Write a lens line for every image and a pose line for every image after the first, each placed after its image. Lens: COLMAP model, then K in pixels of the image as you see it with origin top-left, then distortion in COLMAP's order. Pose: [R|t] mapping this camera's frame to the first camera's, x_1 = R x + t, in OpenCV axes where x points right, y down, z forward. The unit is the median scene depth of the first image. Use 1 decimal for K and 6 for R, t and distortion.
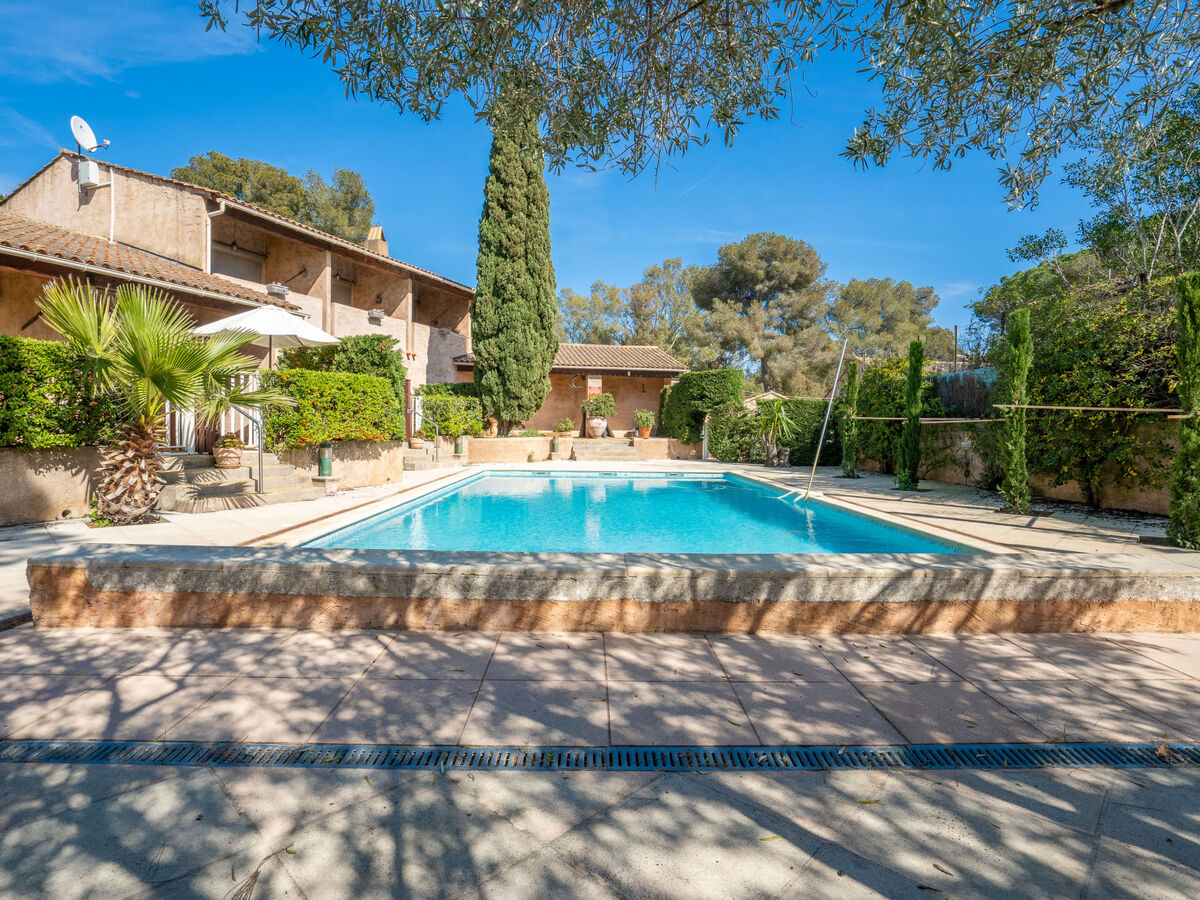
lens RADIAL K [[627.4, 0, 600.6], [0, 627.4, 444.5], [0, 0, 1]] dist [-0.056318, 0.021765]
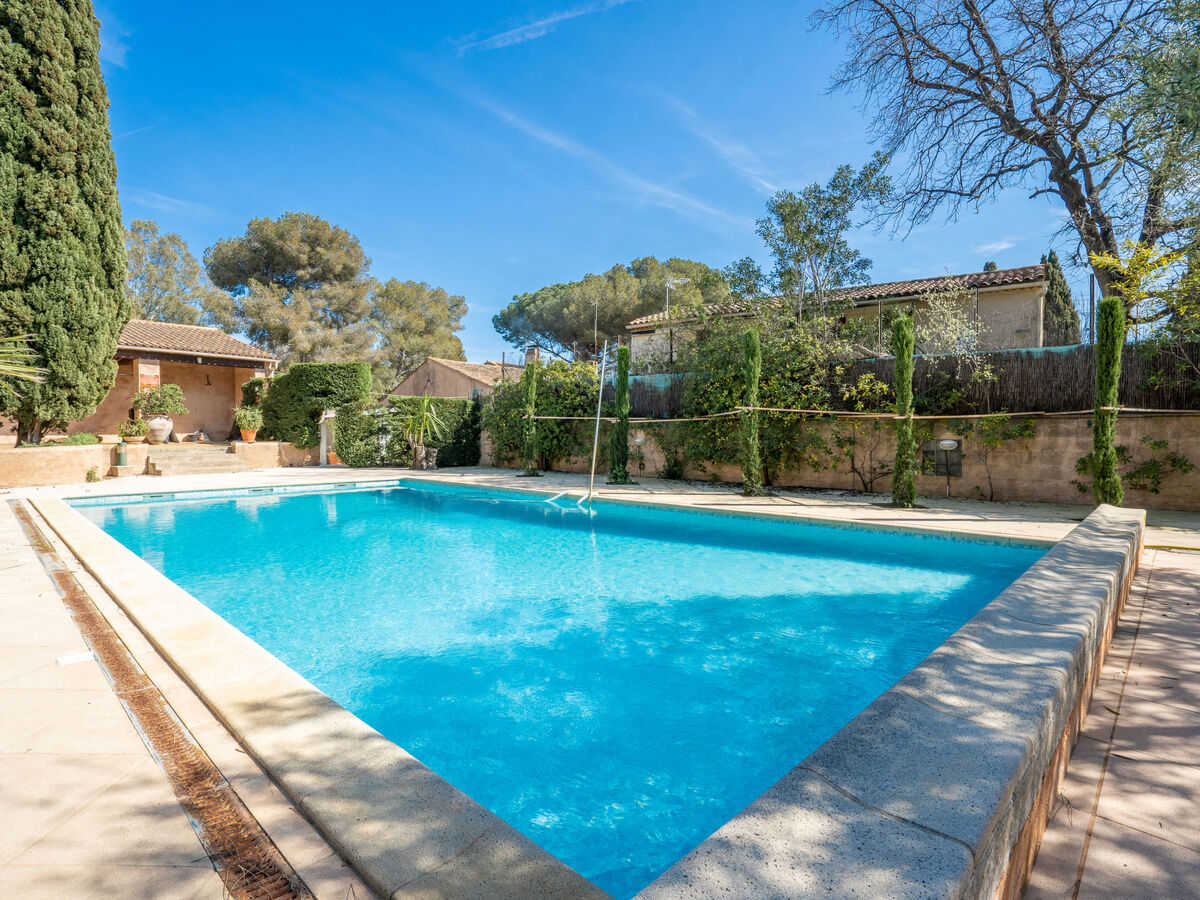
lens RADIAL K [[627.4, 0, 592.8], [0, 627.4, 448.4], [0, 0, 1]] dist [-0.056318, 0.021765]
pose [[0.713898, -0.030441, 0.699588, -0.189966], [0.025877, 0.999519, 0.017086, -0.005387], [-0.699772, 0.005905, 0.714342, 0.153626]]
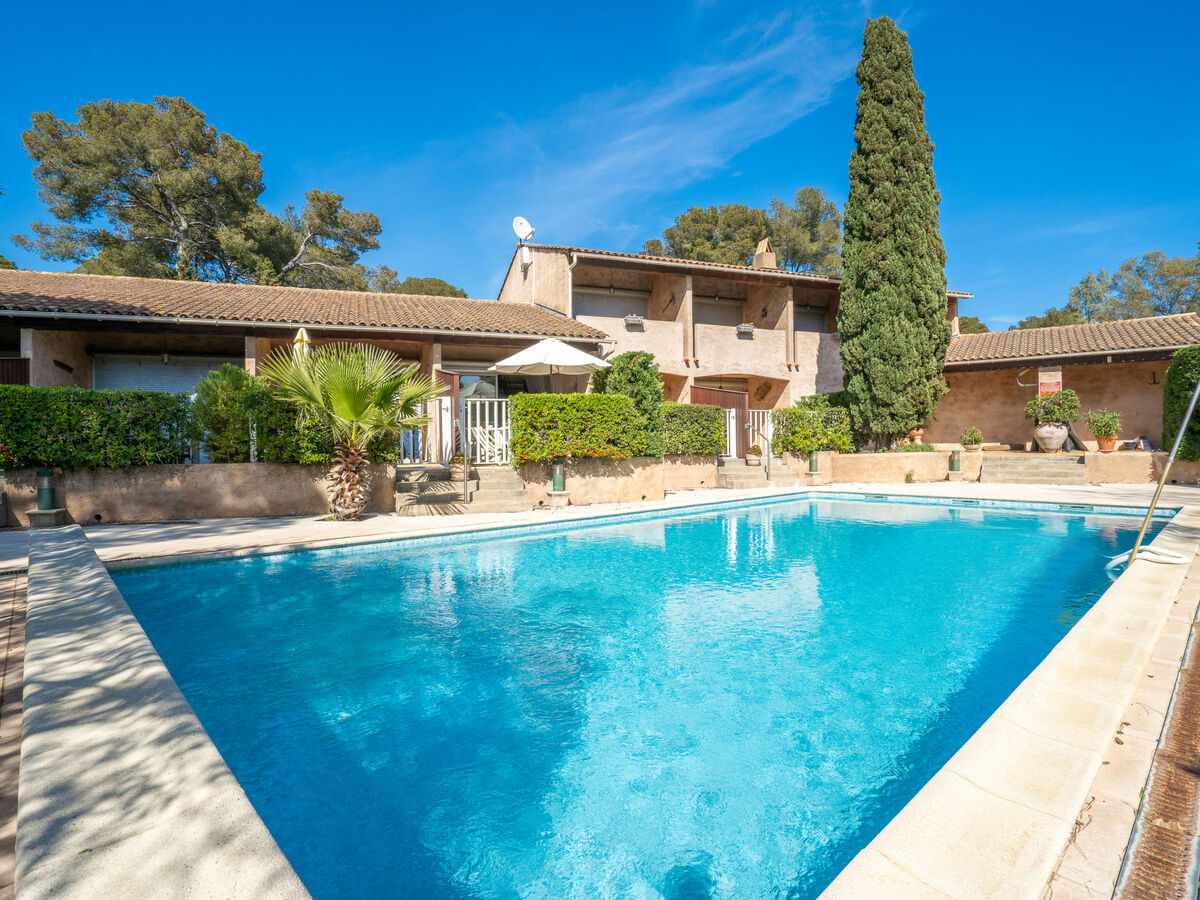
lens RADIAL K [[627.4, 0, 603.6], [0, 627.4, 448.1], [0, 0, 1]] dist [-0.056318, 0.021765]
pose [[0.675362, -0.014822, -0.737337, 0.217459], [-0.000535, 0.999788, -0.020588, -0.000309], [0.737486, 0.014299, 0.675211, 0.172347]]
